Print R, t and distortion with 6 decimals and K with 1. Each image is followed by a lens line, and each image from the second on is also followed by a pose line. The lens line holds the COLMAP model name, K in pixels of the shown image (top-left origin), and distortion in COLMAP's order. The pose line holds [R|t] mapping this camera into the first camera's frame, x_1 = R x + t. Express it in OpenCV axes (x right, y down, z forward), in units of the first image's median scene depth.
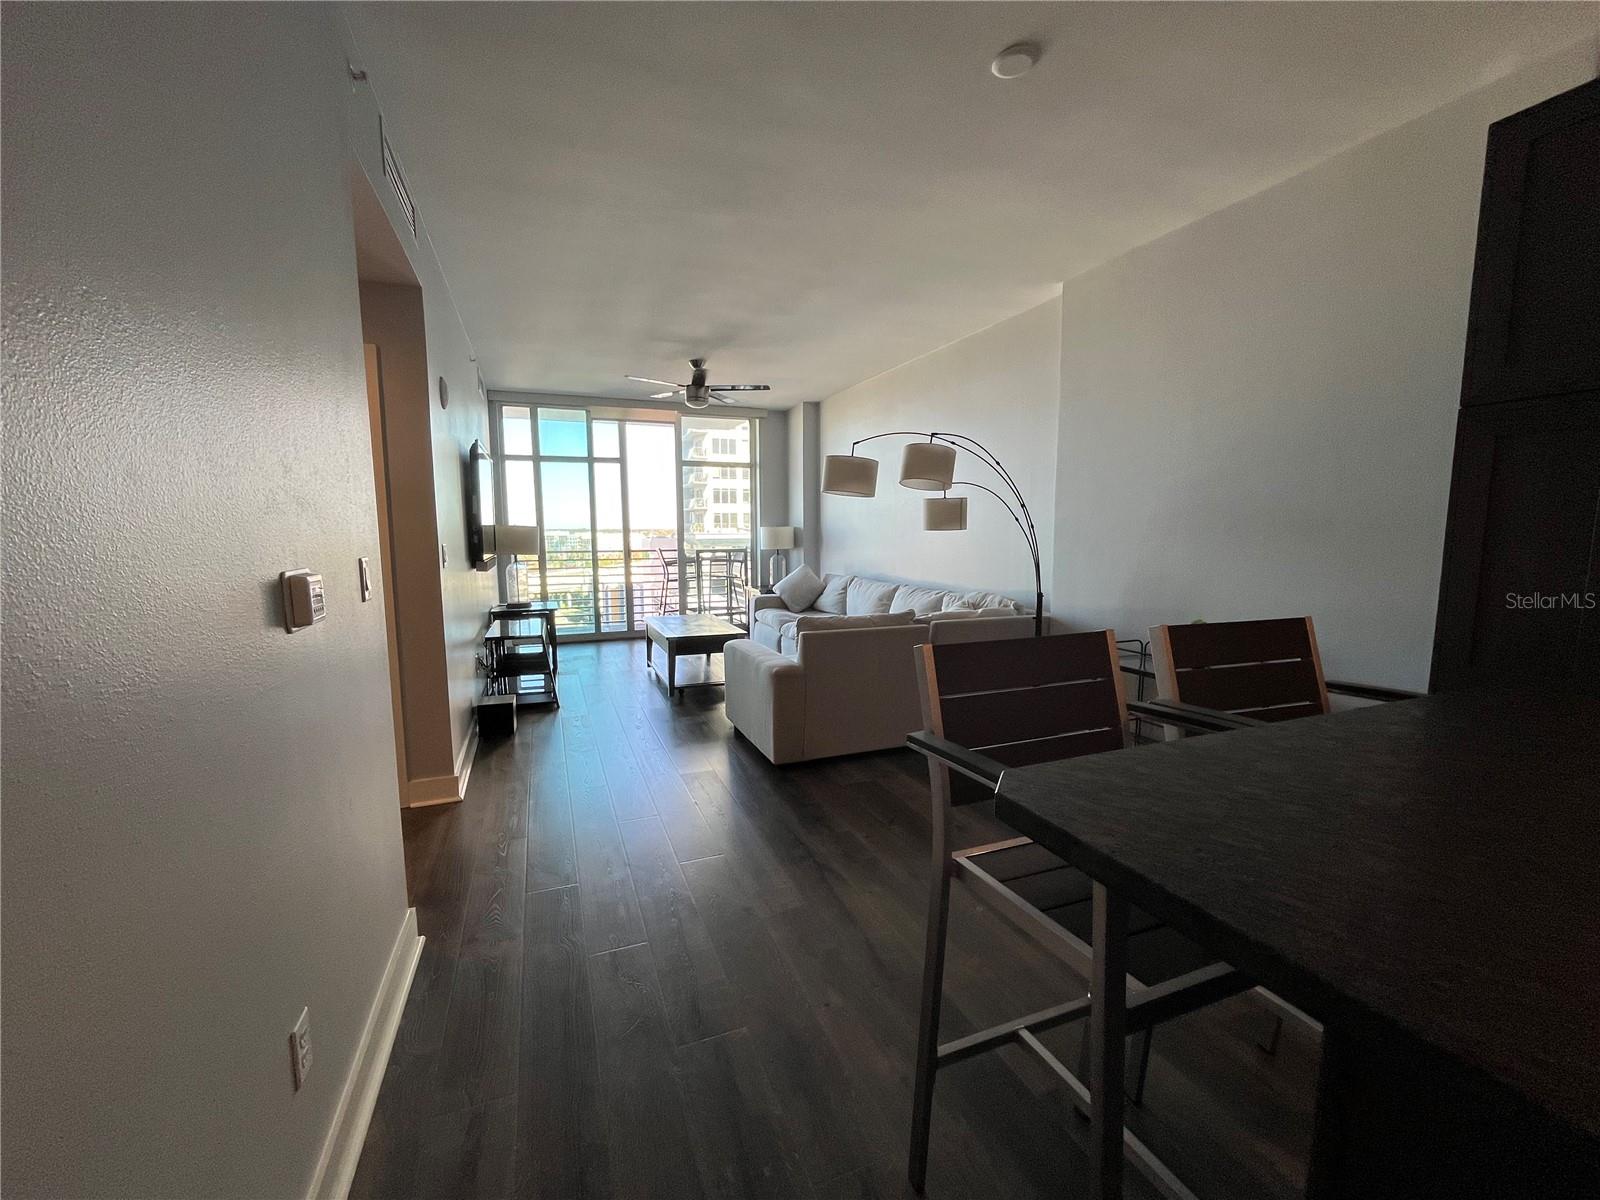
lens RADIAL K [[648.3, 0, 794.9], [0, 648.3, 602.3], [0, 0, 1]] dist [-0.000413, -0.000408]
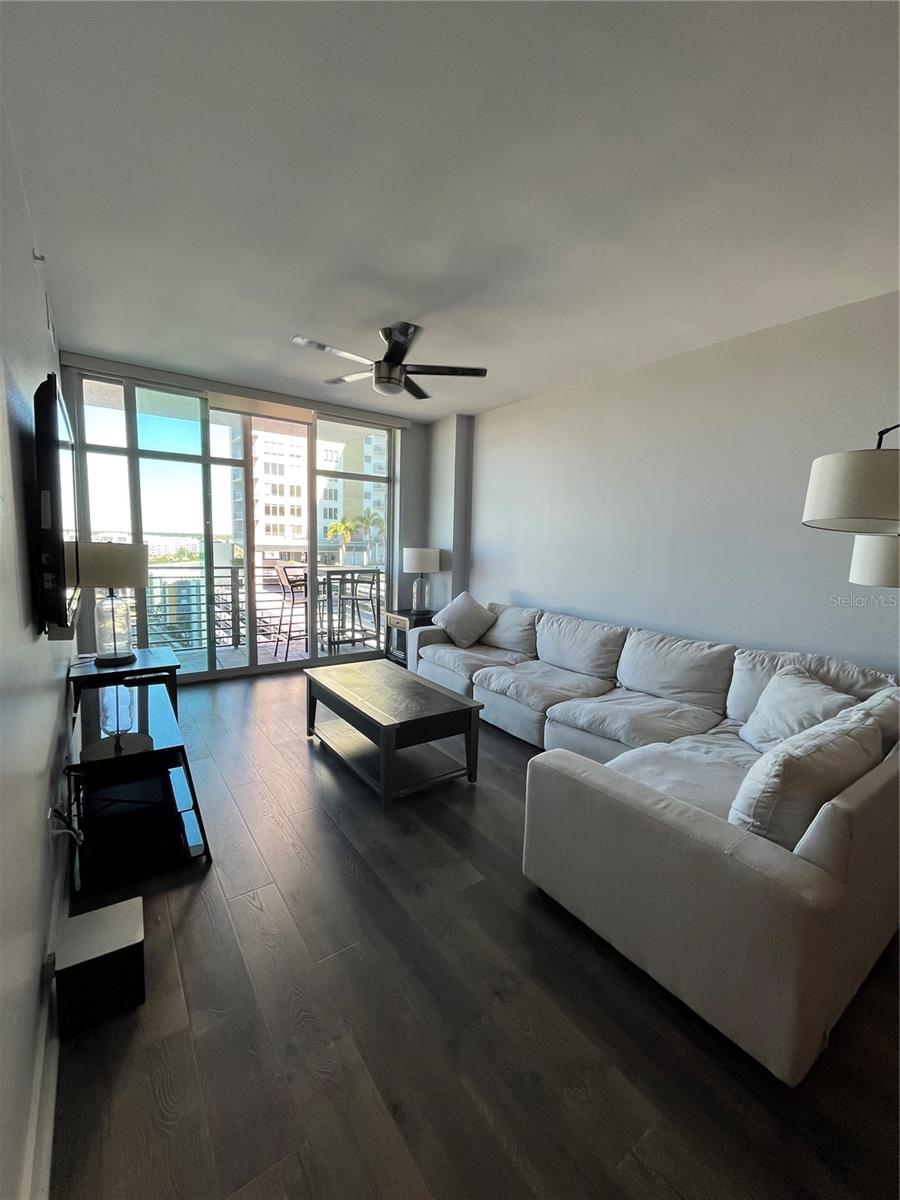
lens RADIAL K [[486.3, 0, 447.3], [0, 486.3, 596.7], [0, 0, 1]] dist [-0.000413, -0.000408]
pose [[0.969849, 0.001962, 0.243699, -0.223070], [-0.003013, 0.999988, 0.003940, -0.068578], [-0.243688, -0.004556, 0.969843, 0.440365]]
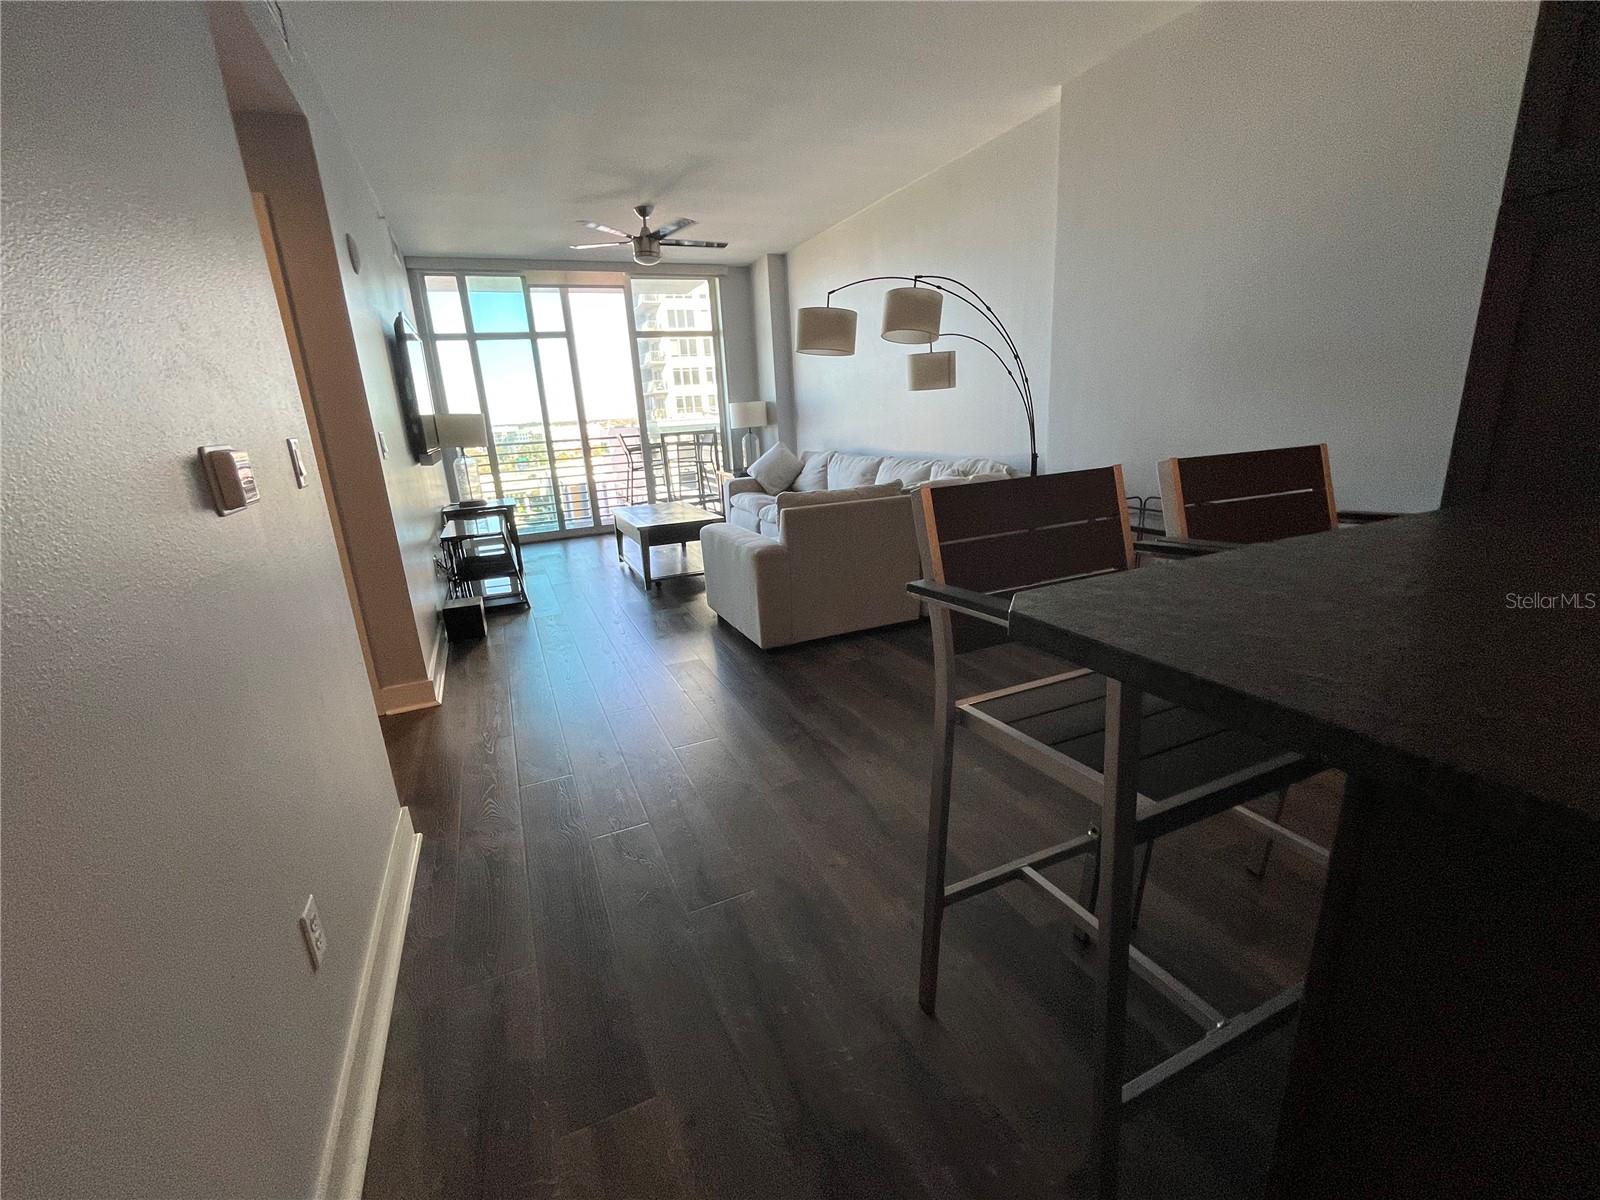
lens RADIAL K [[685.6, 0, 795.0], [0, 685.6, 601.4], [0, 0, 1]] dist [-0.003497, -0.000154]
pose [[0.997785, -0.061472, 0.025440, -0.003400], [0.056622, 0.985430, 0.160379, 0.012390], [-0.034928, -0.158583, 0.986728, 0.003095]]
